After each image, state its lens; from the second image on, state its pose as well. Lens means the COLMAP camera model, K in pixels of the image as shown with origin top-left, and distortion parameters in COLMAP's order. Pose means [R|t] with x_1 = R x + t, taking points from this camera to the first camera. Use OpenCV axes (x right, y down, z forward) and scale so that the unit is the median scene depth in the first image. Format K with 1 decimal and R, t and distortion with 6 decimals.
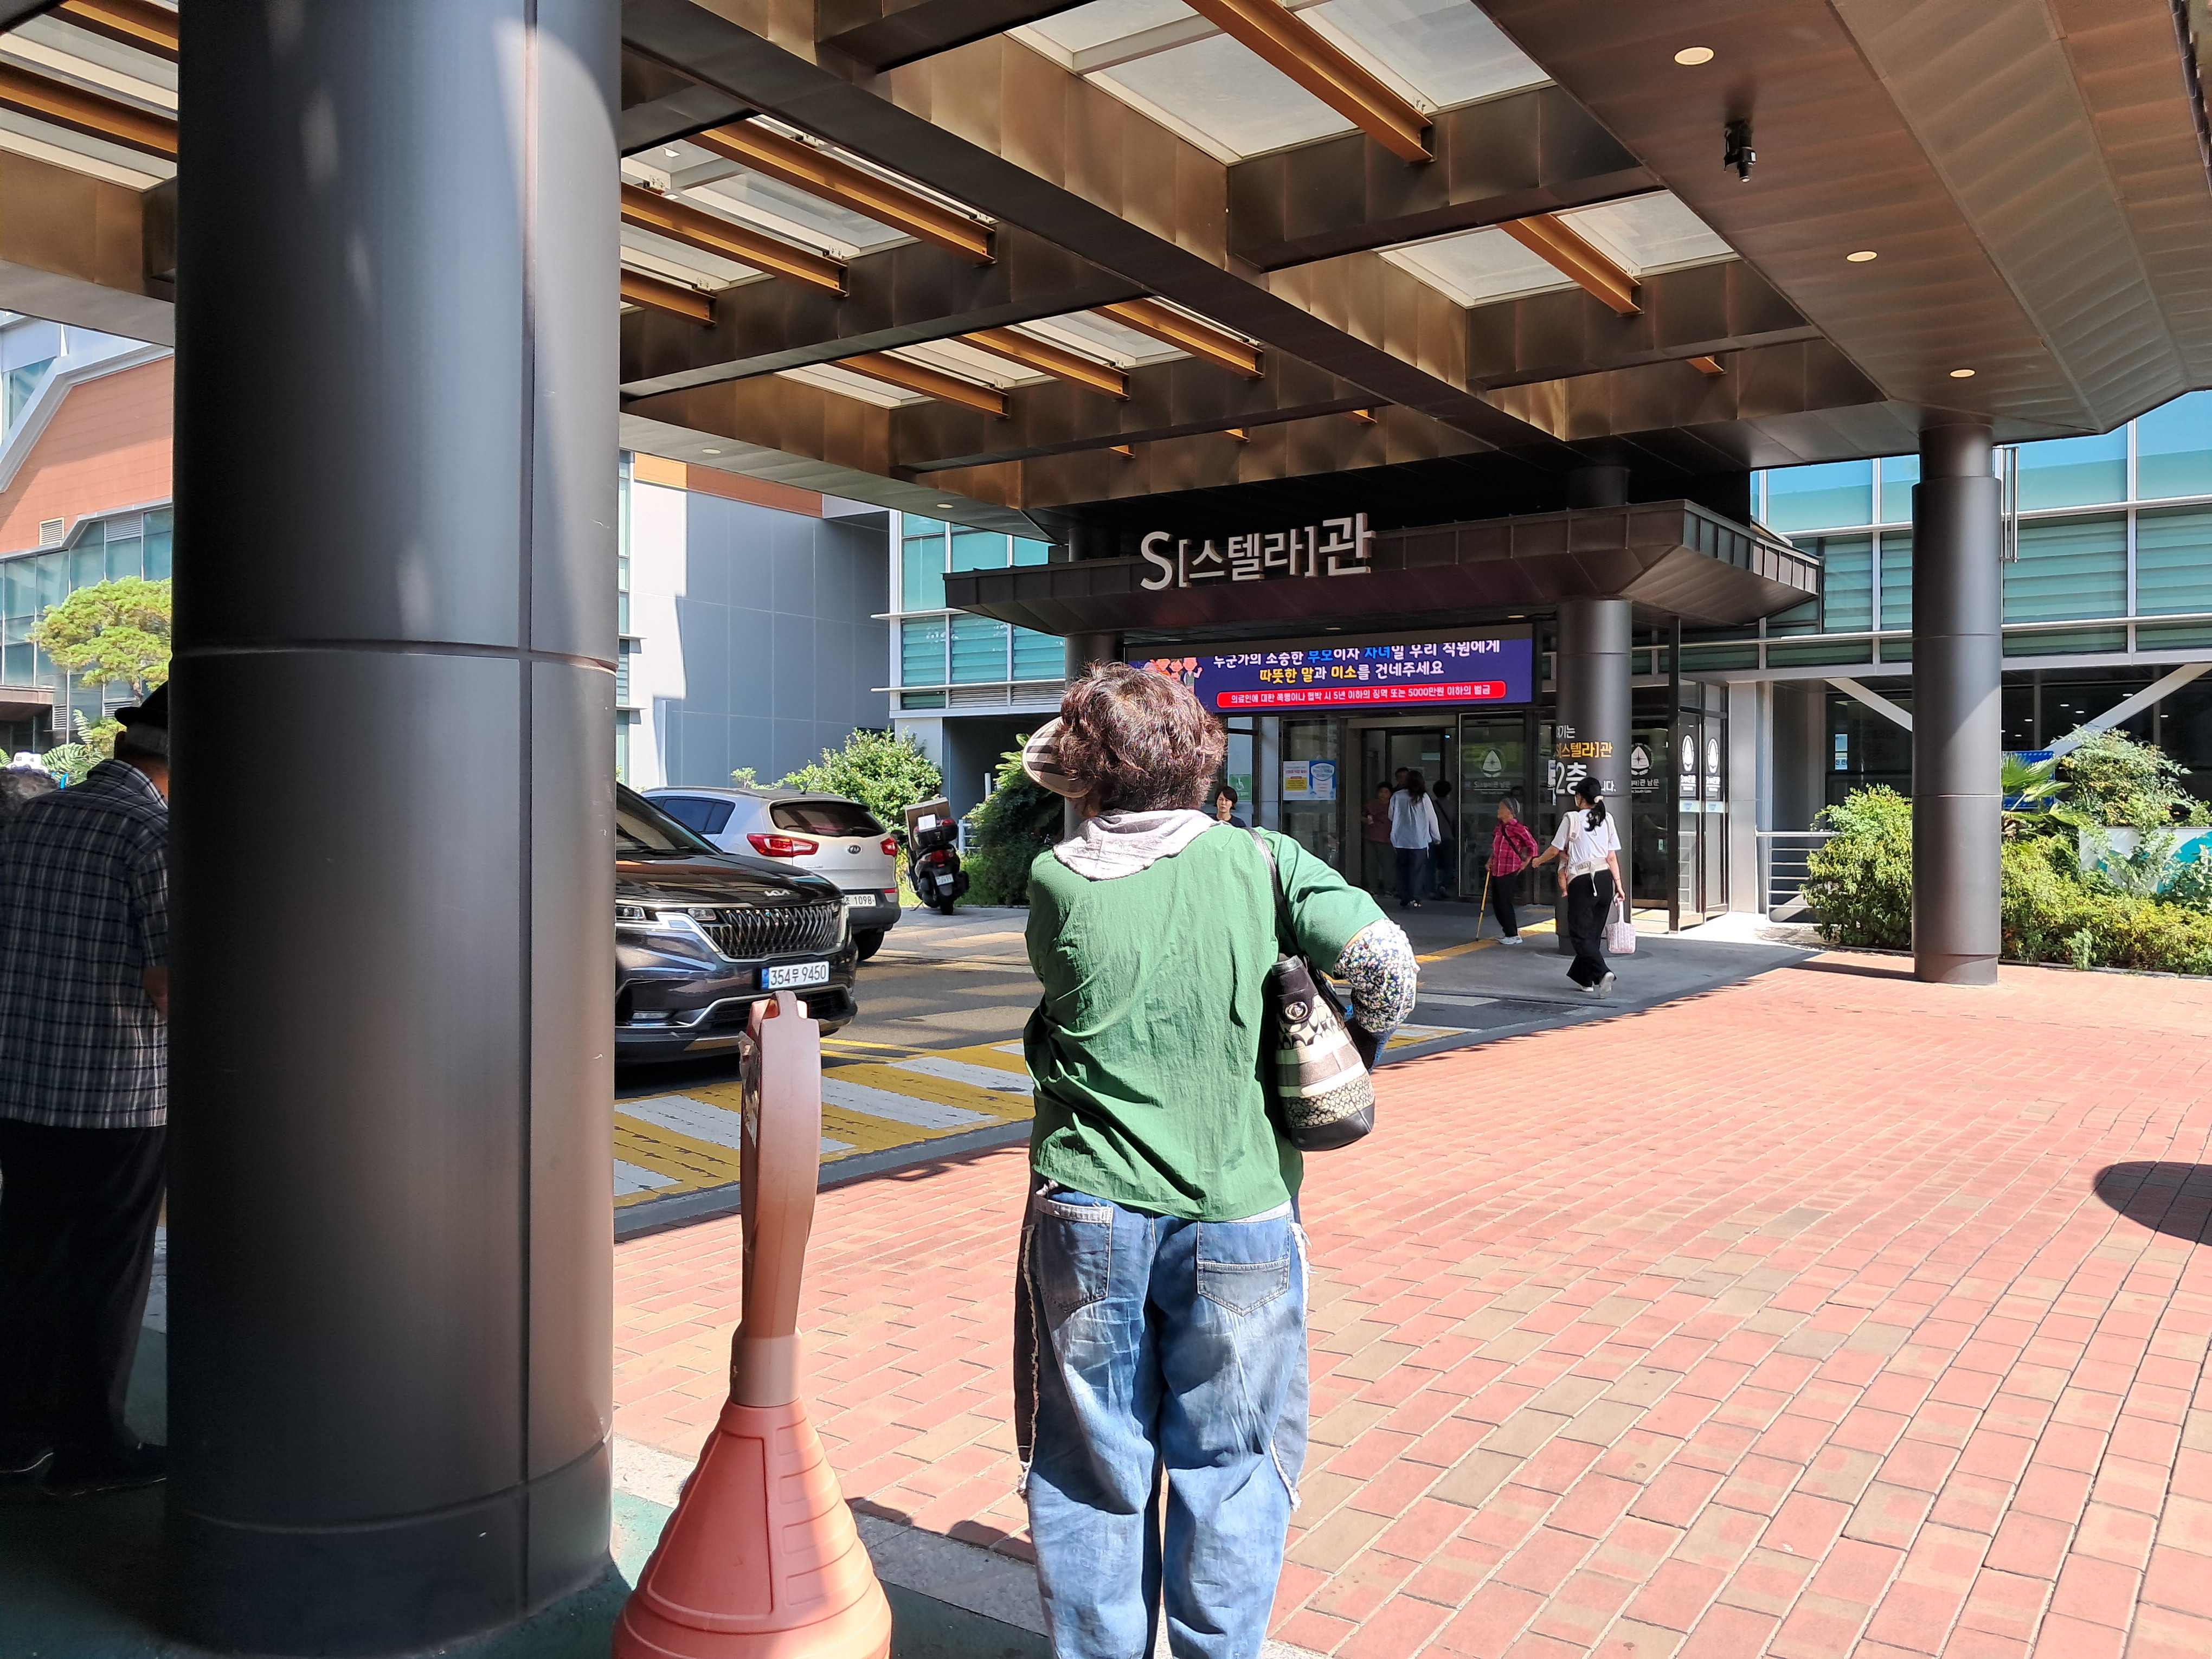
lens RADIAL K [[1740.5, 0, 1110.9], [0, 1740.5, 791.5], [0, 0, 1]] dist [0.132316, -0.539515]
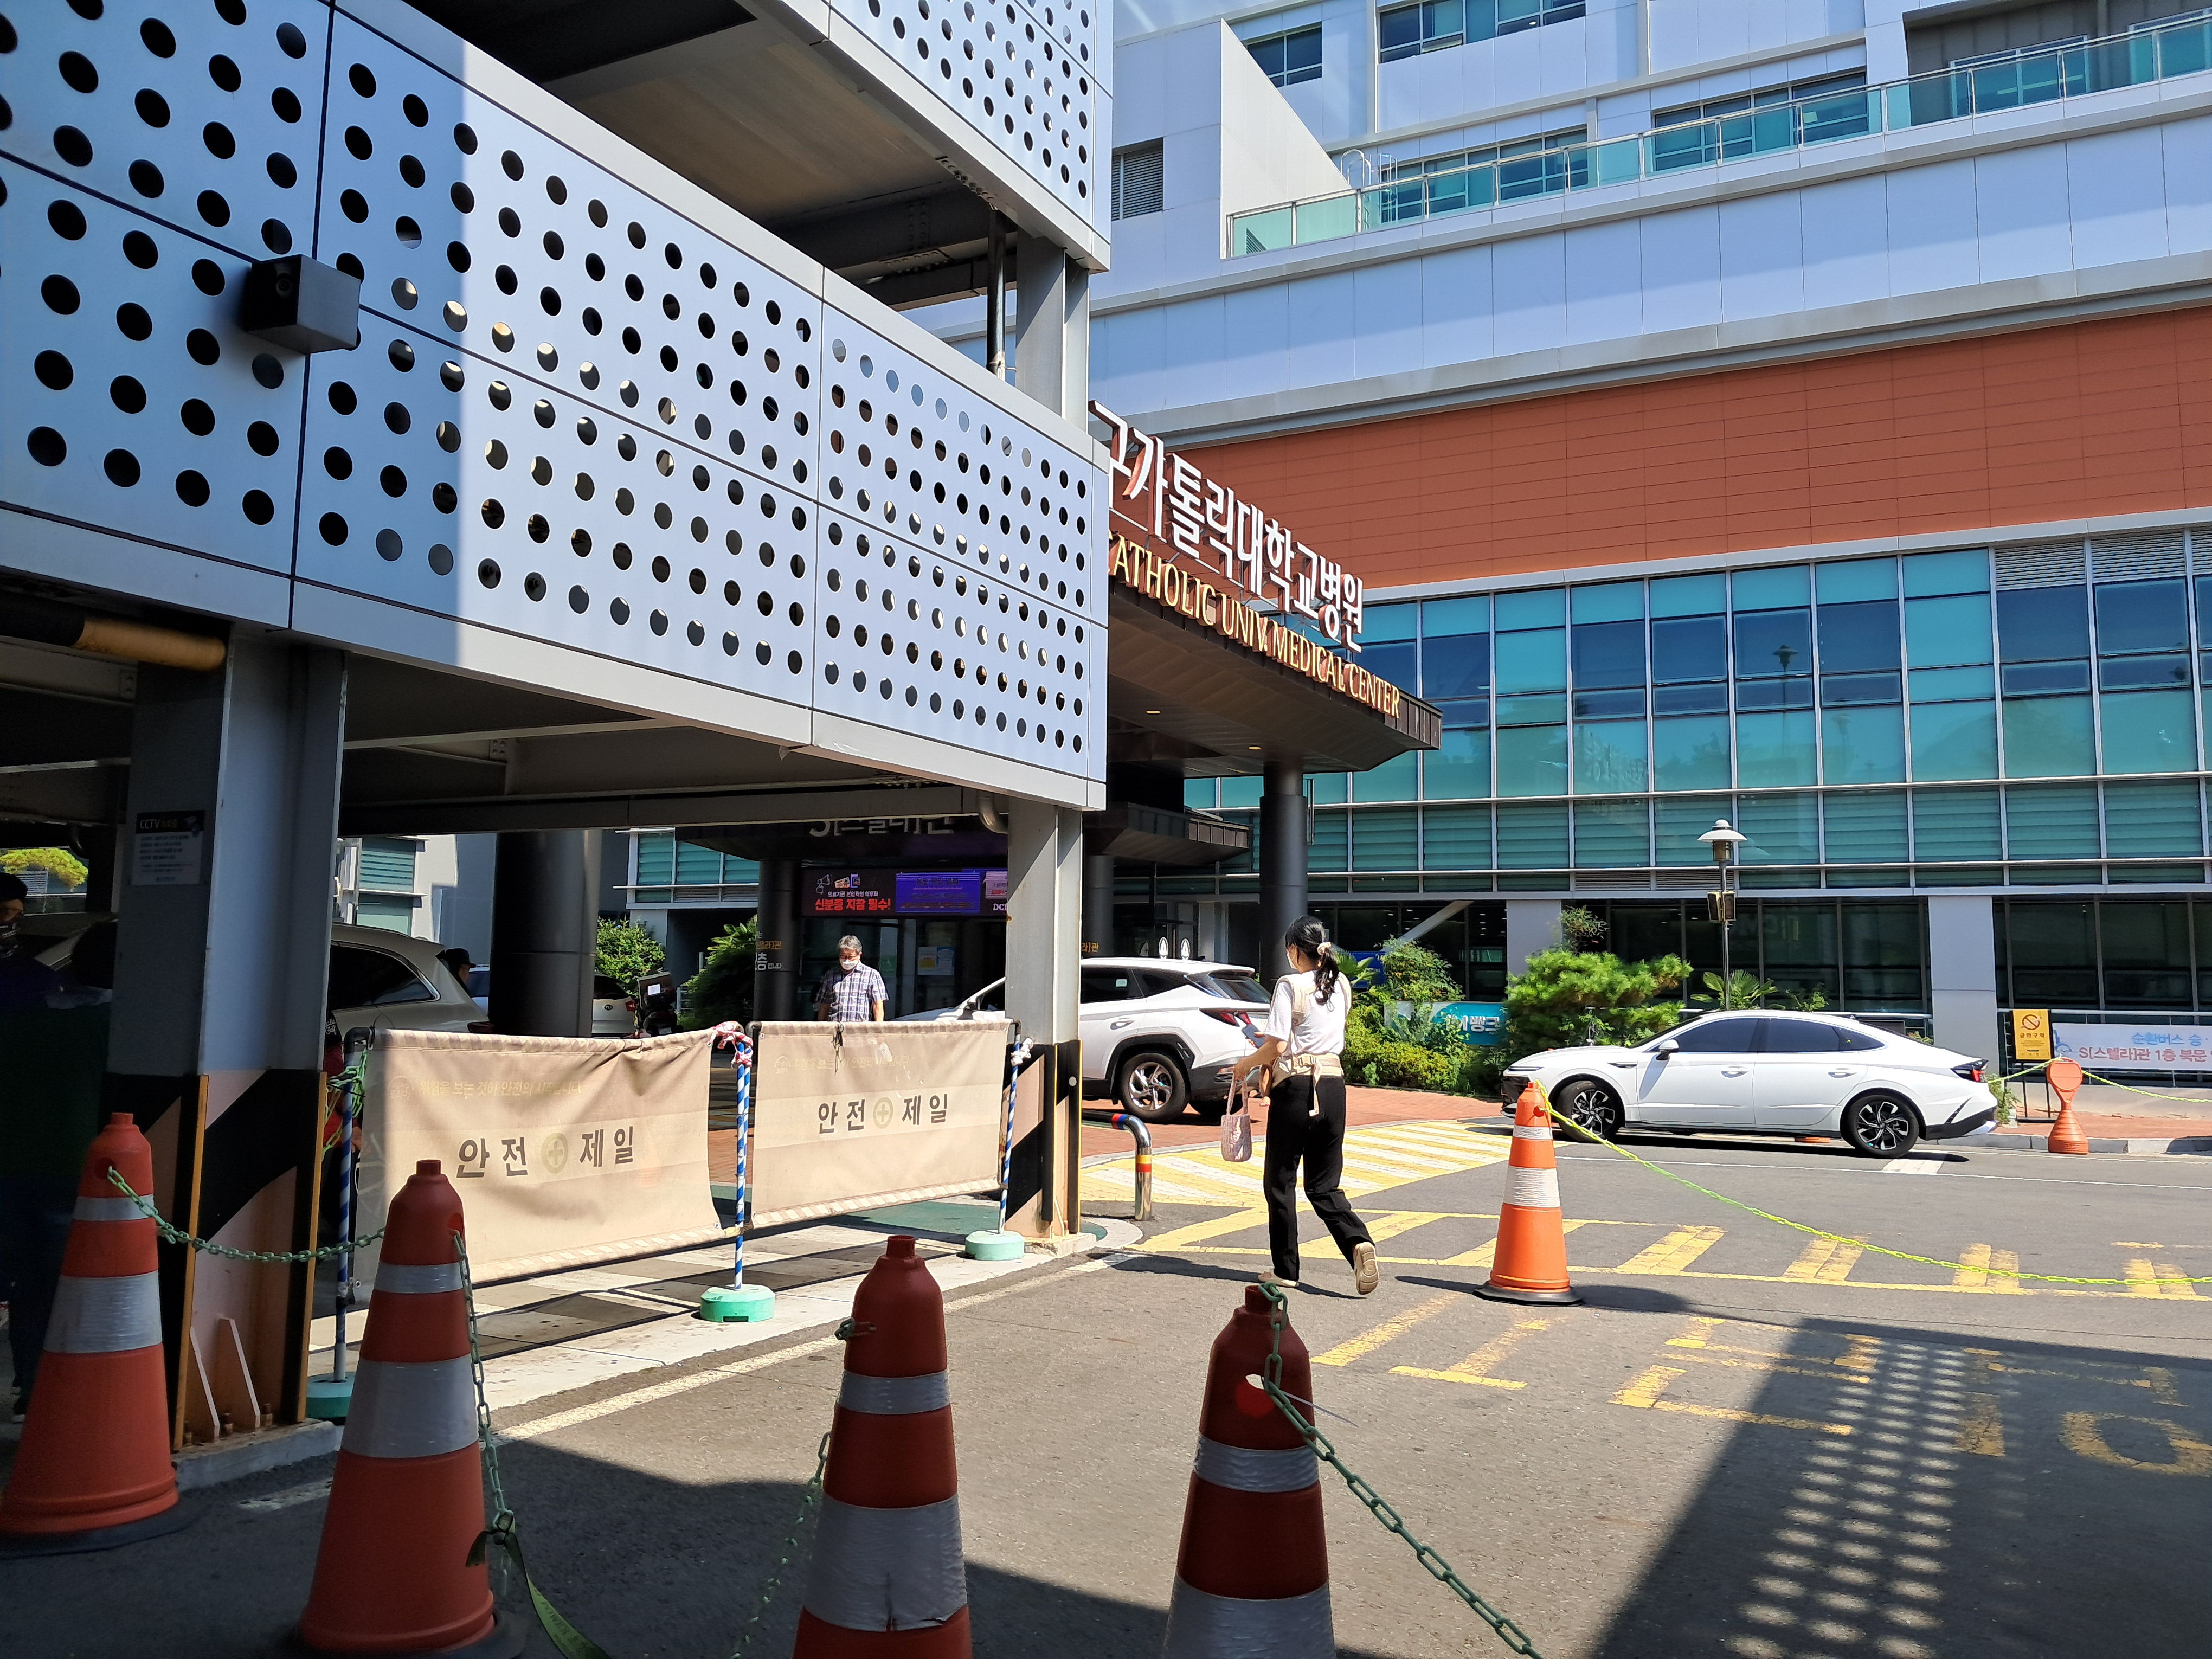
lens RADIAL K [[1740.5, 0, 1110.9], [0, 1740.5, 791.5], [0, 0, 1]] dist [0.132316, -0.539515]
pose [[0.987746, 0.027545, 0.153618, 0.039169], [-0.012905, 0.995346, -0.095498, -0.011986], [-0.155533, 0.092345, 0.983505, -0.499433]]
